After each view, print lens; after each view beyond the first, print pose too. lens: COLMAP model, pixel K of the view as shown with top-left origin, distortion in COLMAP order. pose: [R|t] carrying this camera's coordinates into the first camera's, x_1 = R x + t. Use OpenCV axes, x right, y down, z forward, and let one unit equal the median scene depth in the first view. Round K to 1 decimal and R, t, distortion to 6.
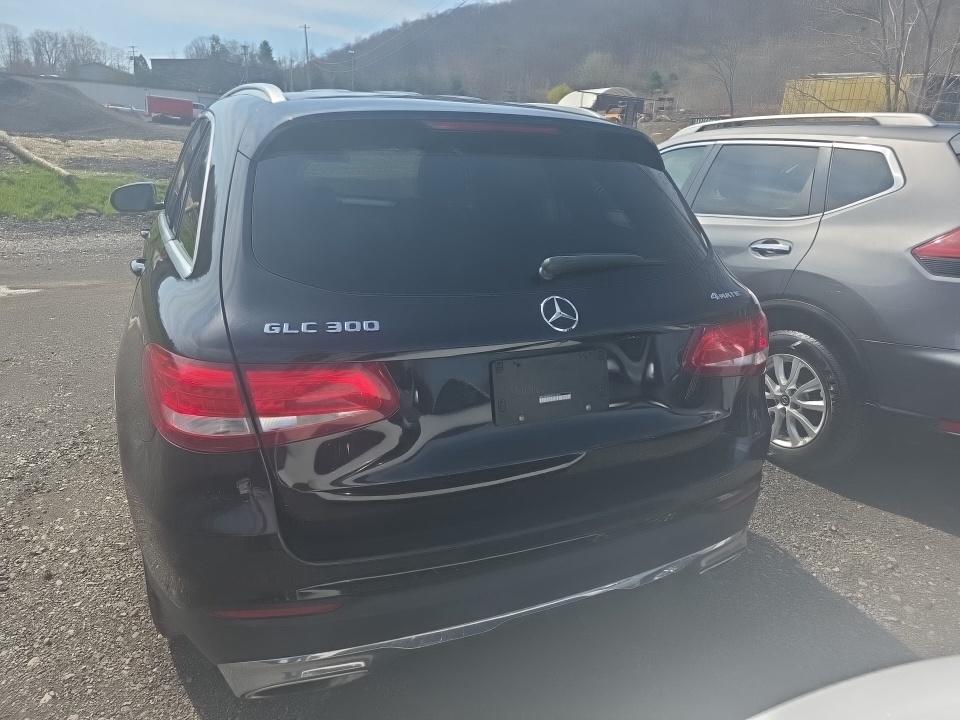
lens RADIAL K [[672.0, 0, 486.4], [0, 672.0, 358.7], [0, 0, 1]] dist [0.075943, -0.063620]
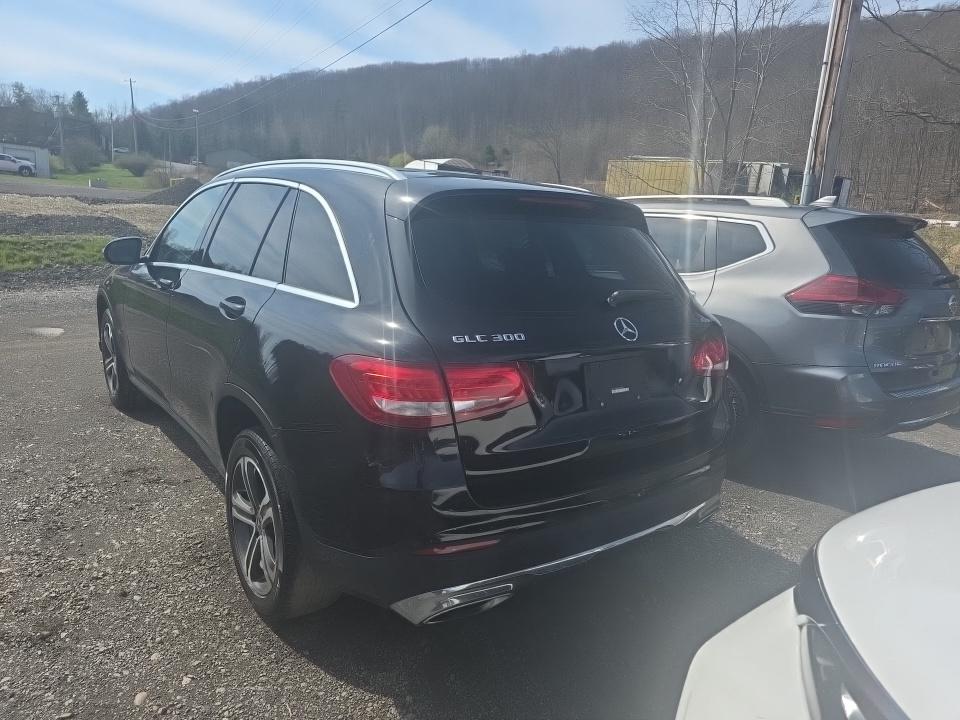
lens RADIAL K [[672.0, 0, 486.4], [0, 672.0, 358.7], [0, 0, 1]] dist [0.075943, -0.063620]
pose [[0.973782, -0.023763, 0.226237, -0.253311], [0.043591, 0.995592, -0.083050, 0.050593], [-0.223266, 0.090734, 0.970525, -0.163973]]
